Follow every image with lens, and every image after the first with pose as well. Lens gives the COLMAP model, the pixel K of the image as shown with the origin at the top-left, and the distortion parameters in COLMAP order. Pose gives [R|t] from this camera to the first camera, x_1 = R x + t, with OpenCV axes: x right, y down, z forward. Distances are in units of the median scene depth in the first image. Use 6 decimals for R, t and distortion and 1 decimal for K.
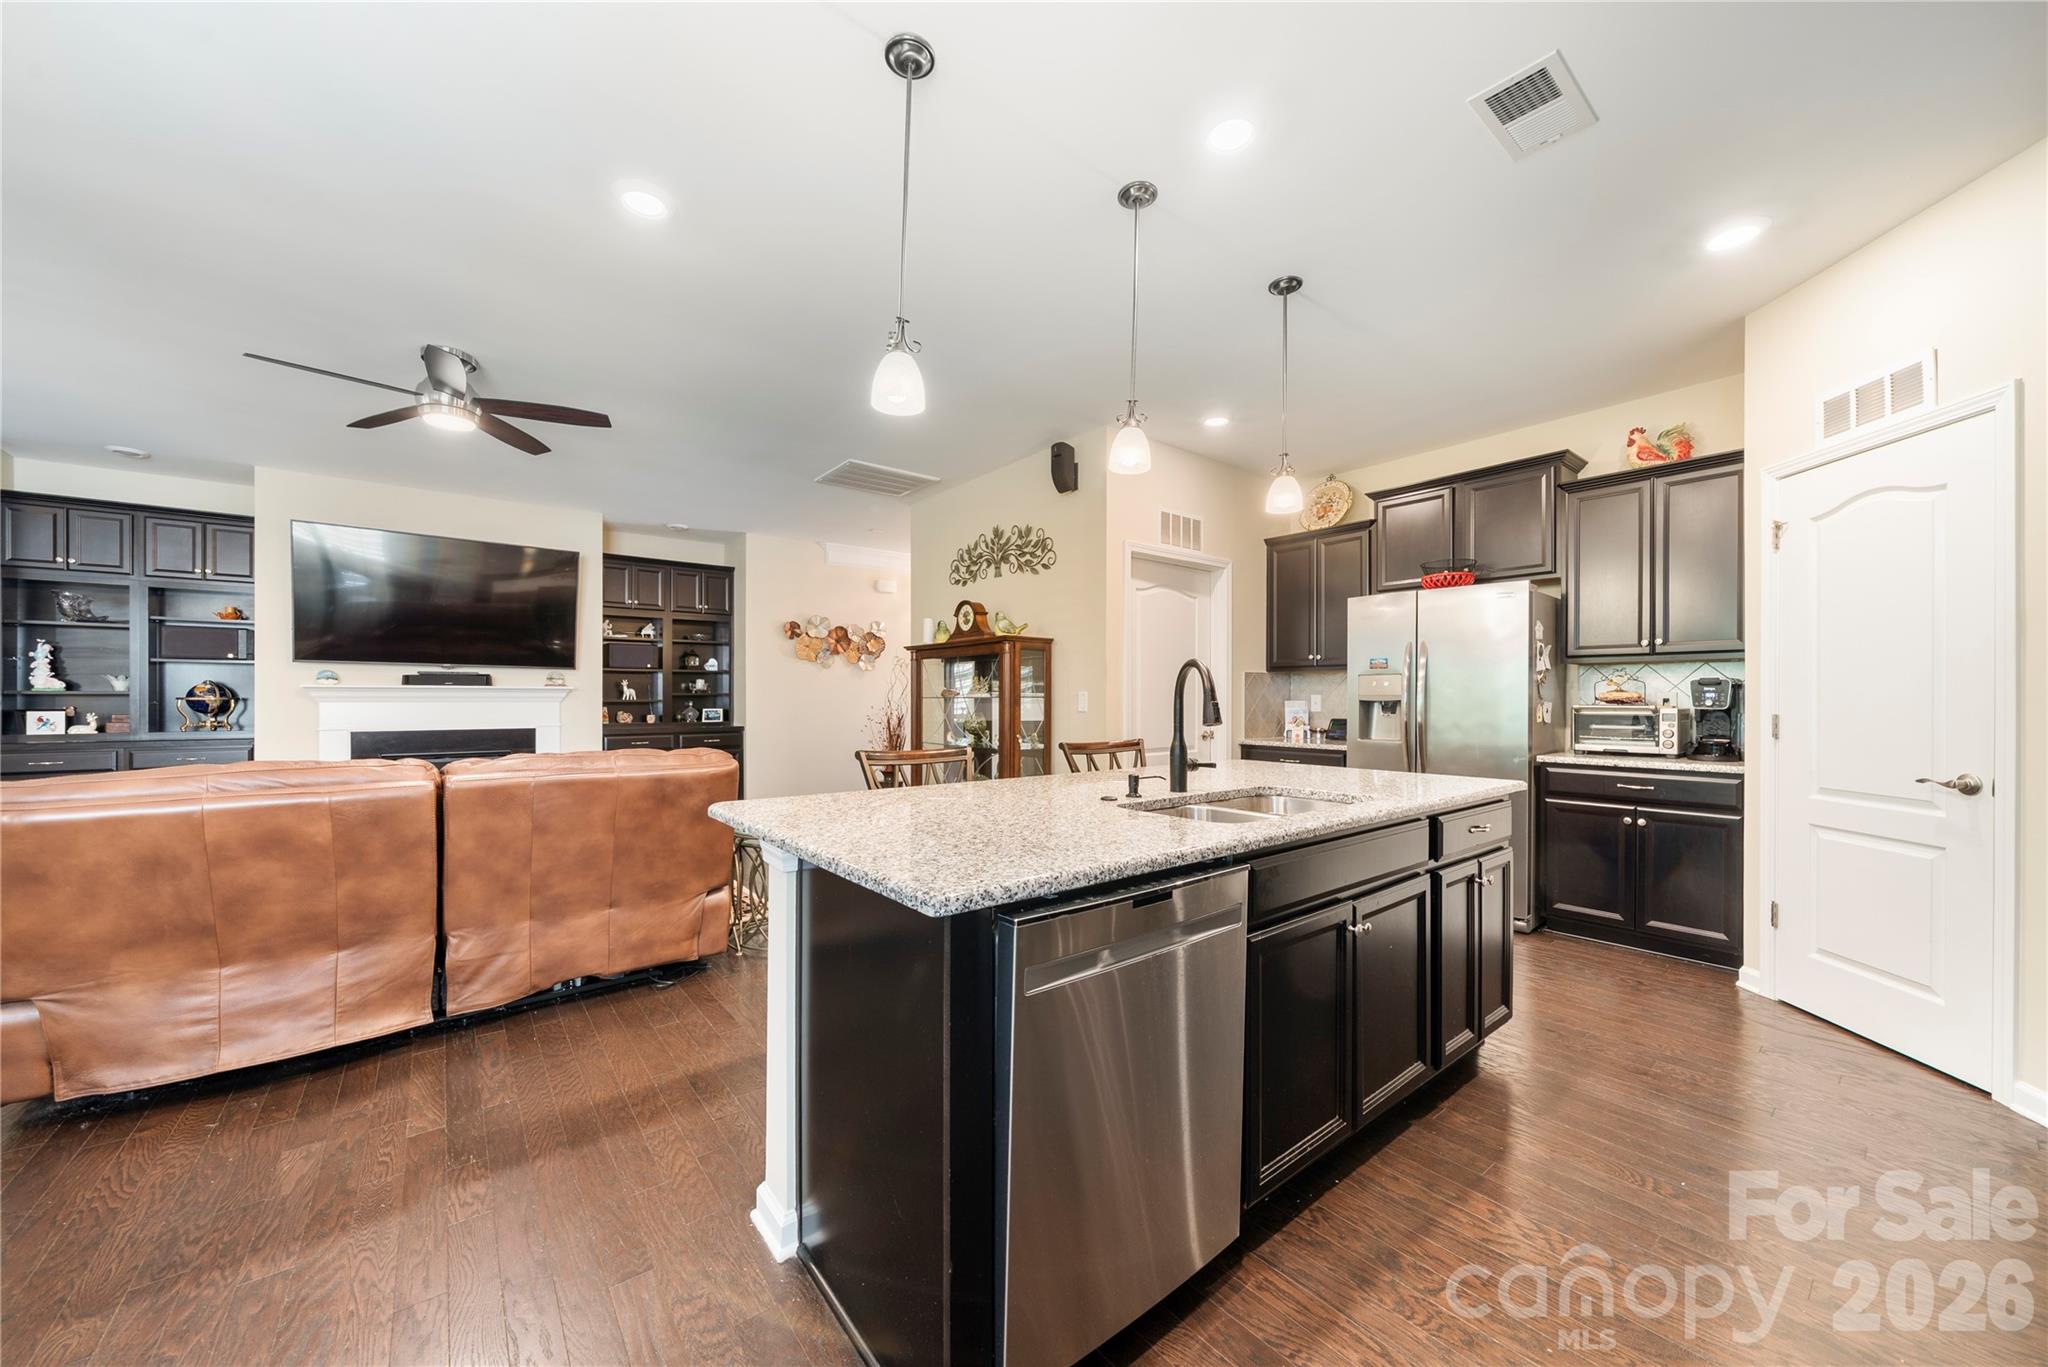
lens RADIAL K [[733.6, 0, 1018.4], [0, 733.6, 700.6], [0, 0, 1]] dist [-0.003686, -0.000217]
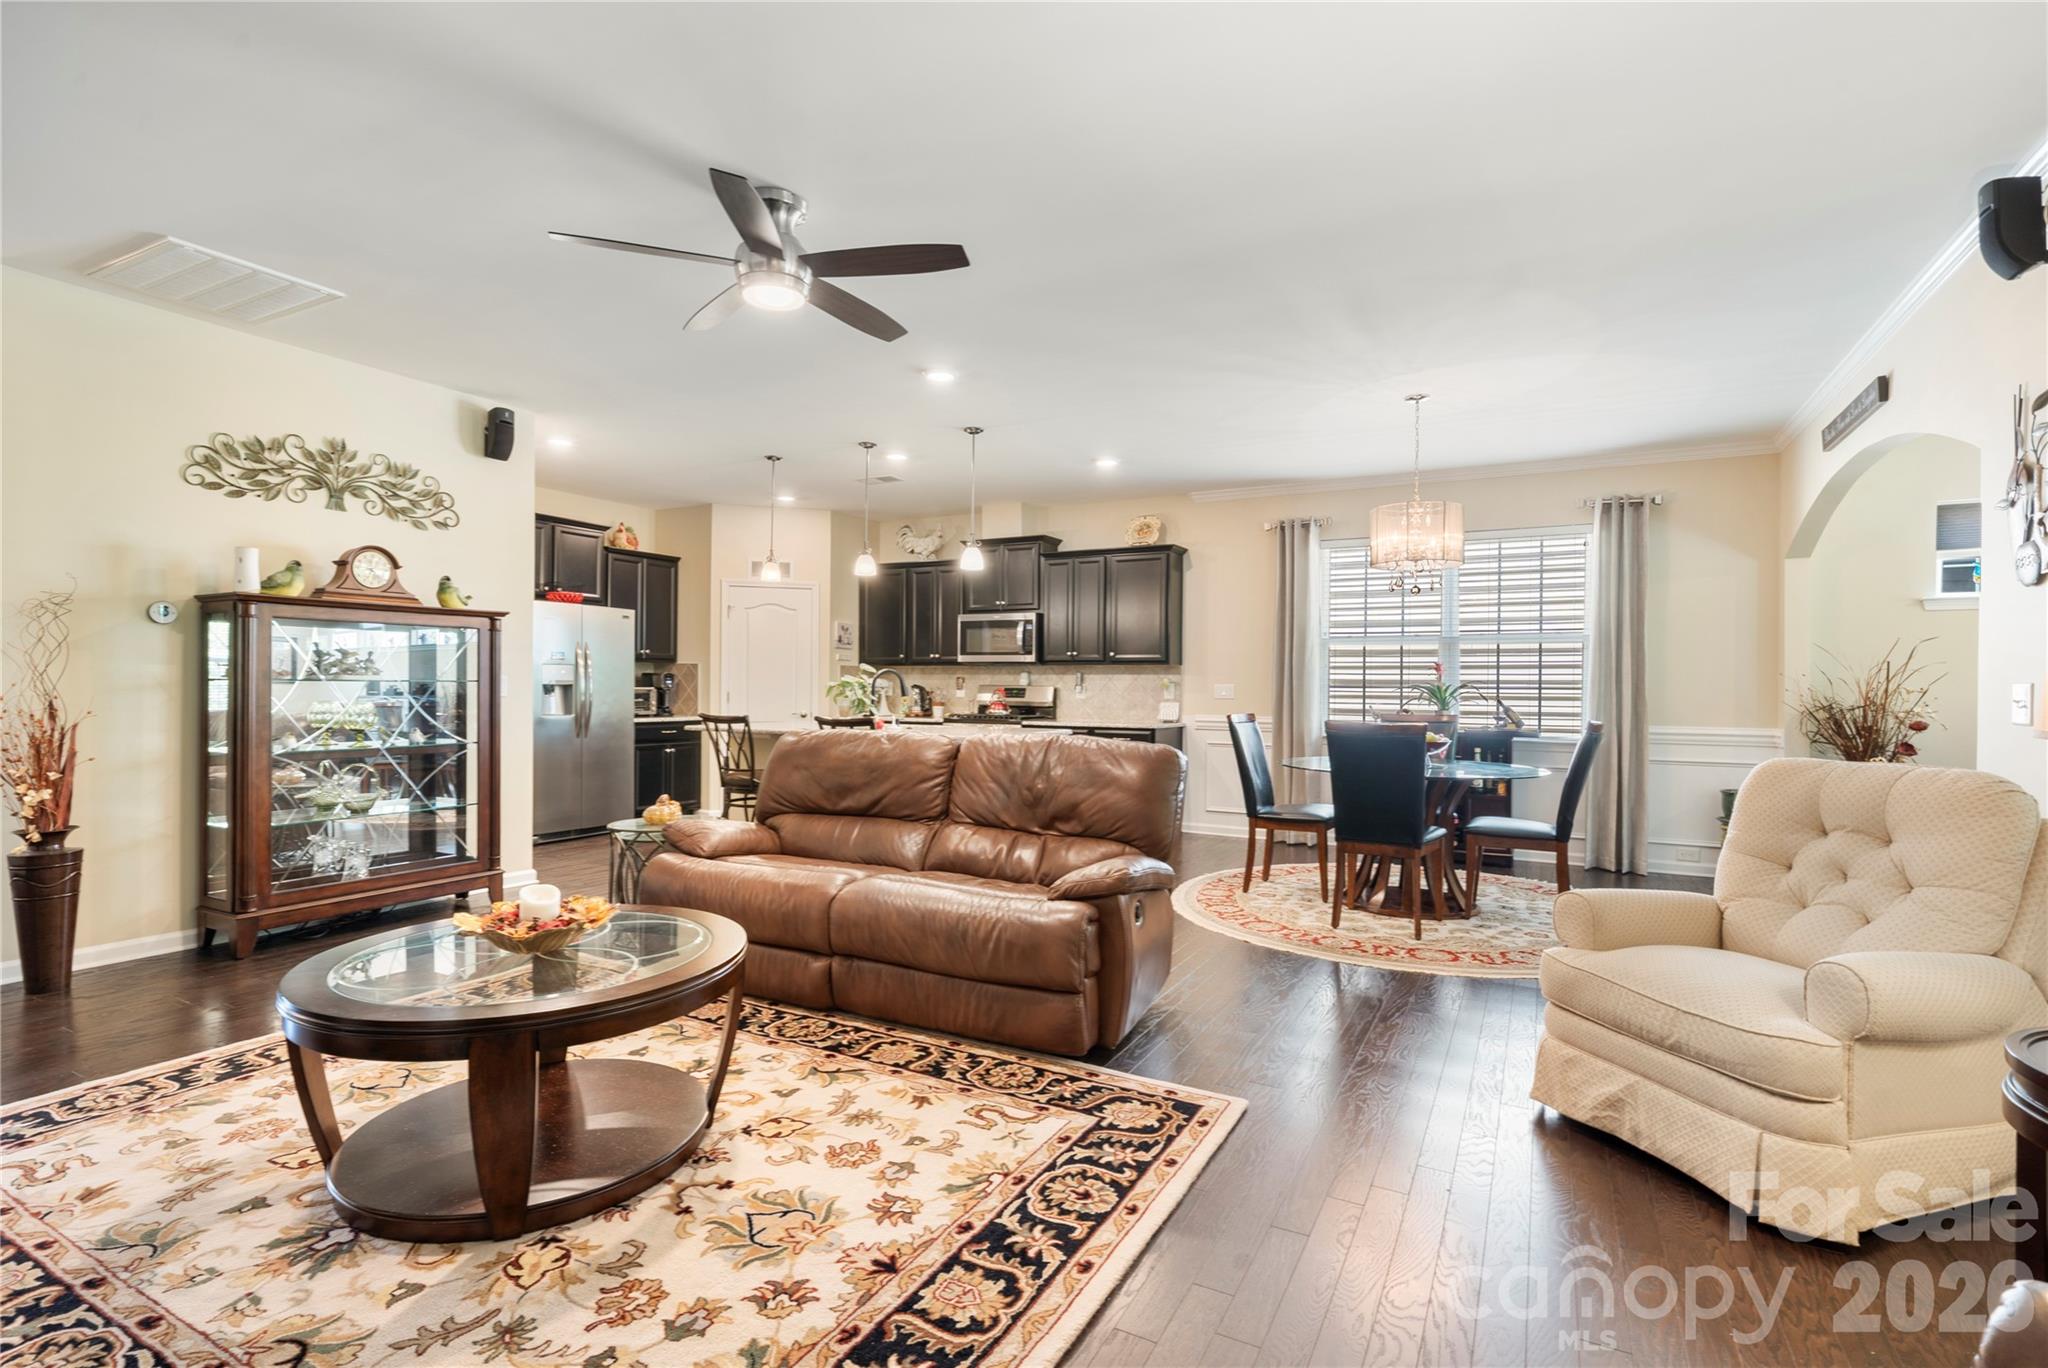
lens RADIAL K [[967.0, 0, 1024.6], [0, 967.0, 687.7], [0, 0, 1]] dist [0.001052, 0.001179]
pose [[-0.396954, -0.004858, 0.917826, -1.243408], [-0.005891, 0.999979, 0.002745, -0.003729], [-0.917820, -0.004317, -0.396974, 0.820770]]
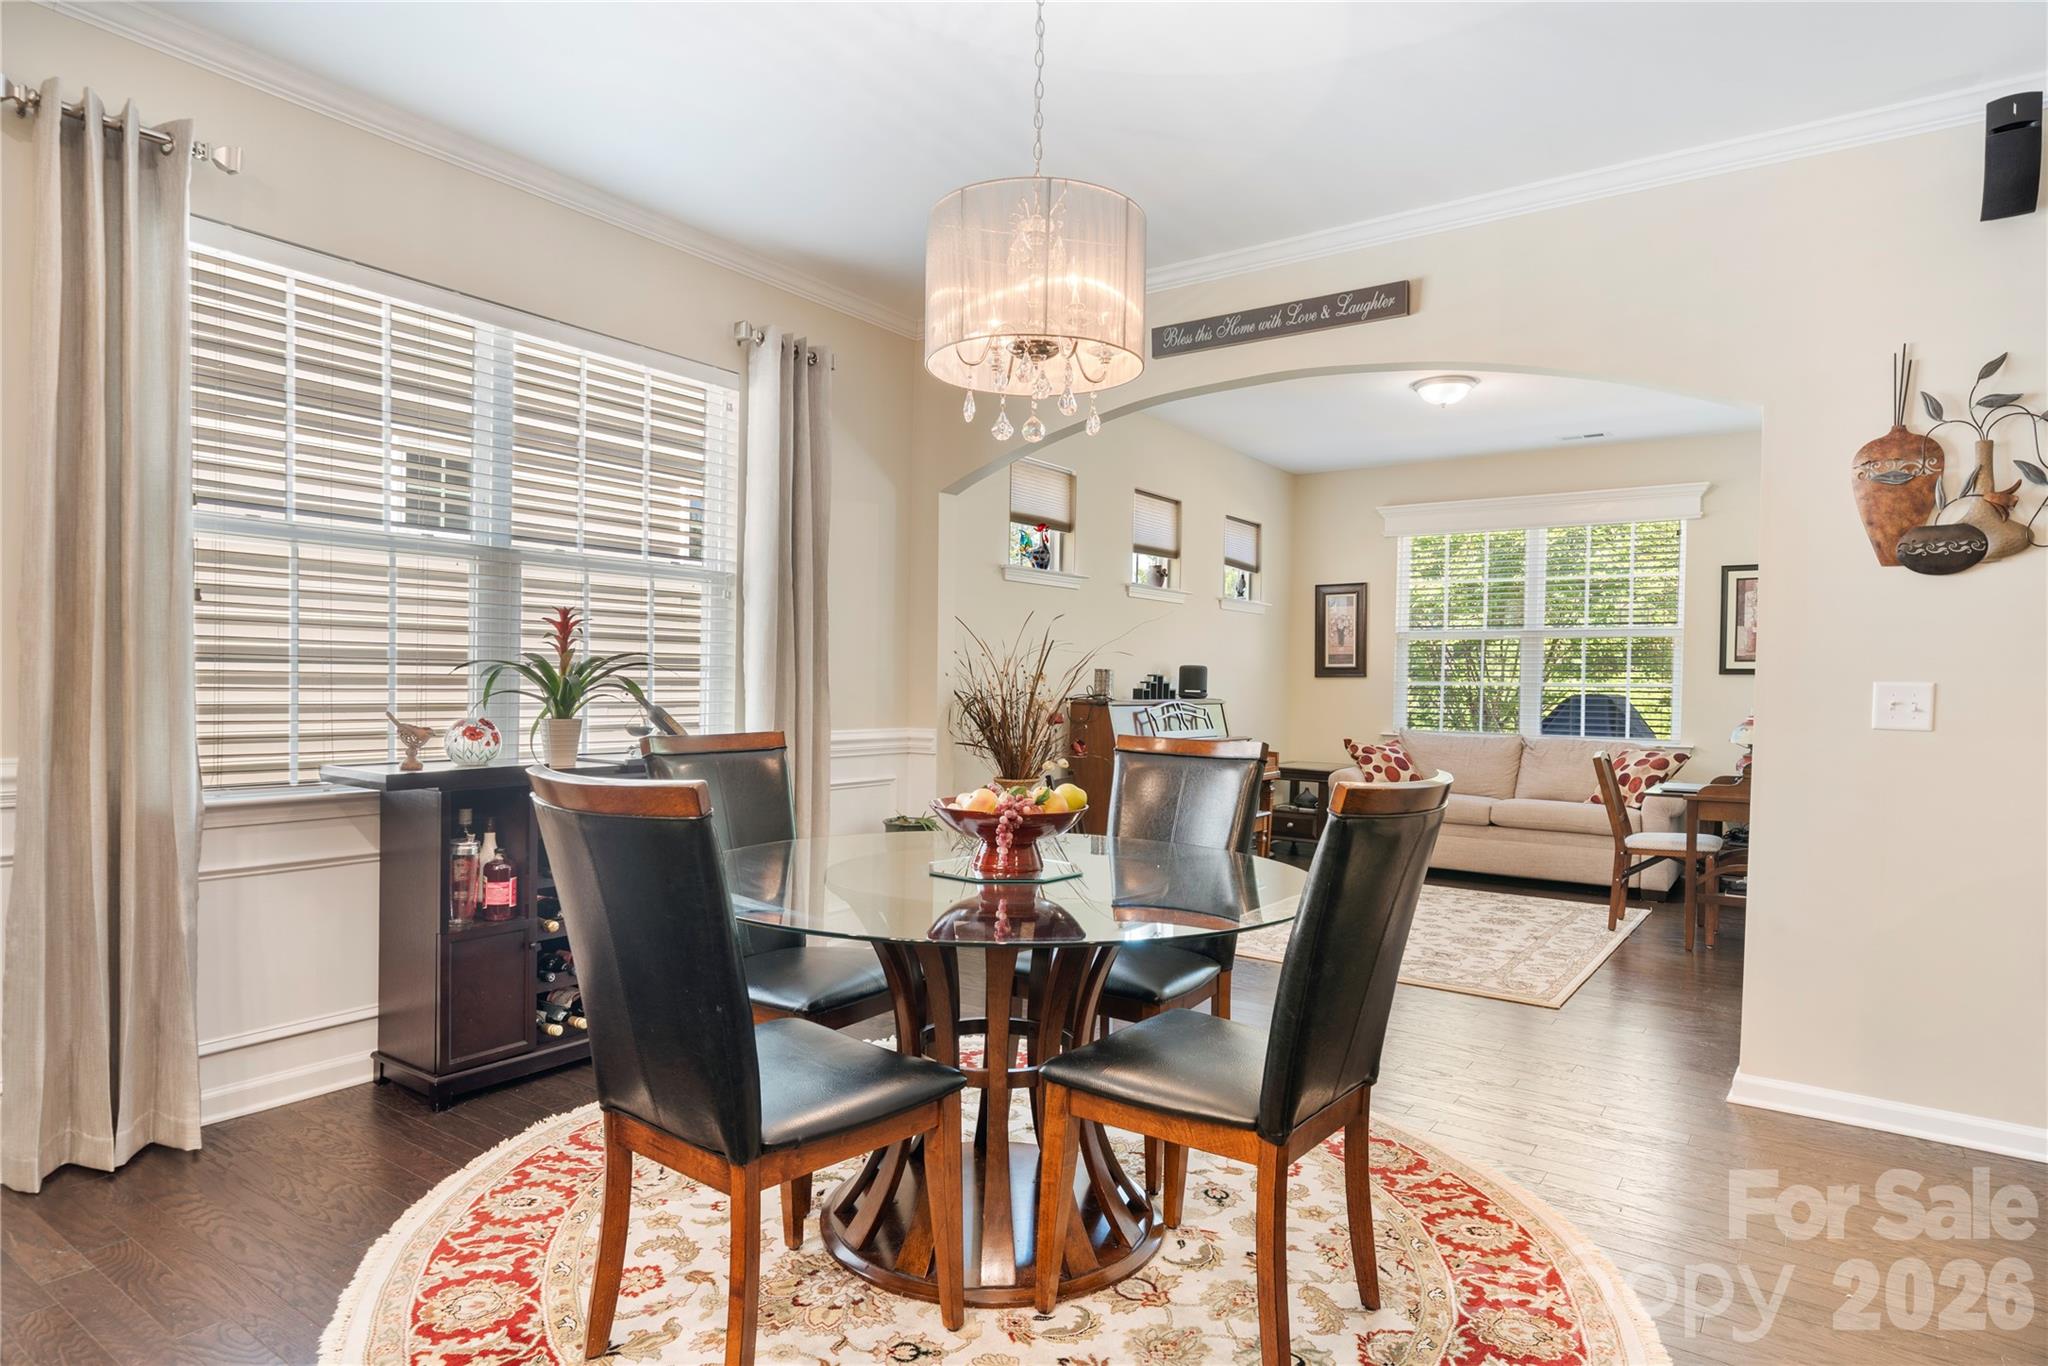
lens RADIAL K [[1154.1, 0, 1022.3], [0, 1154.1, 702.5], [0, 0, 1]] dist [0.001489, 0.000554]
pose [[-0.960597, -0.012013, -0.277686, -0.253722], [-0.019138, 0.999553, 0.022962, -0.002678], [0.277287, 0.027372, -0.960397, 0.476973]]
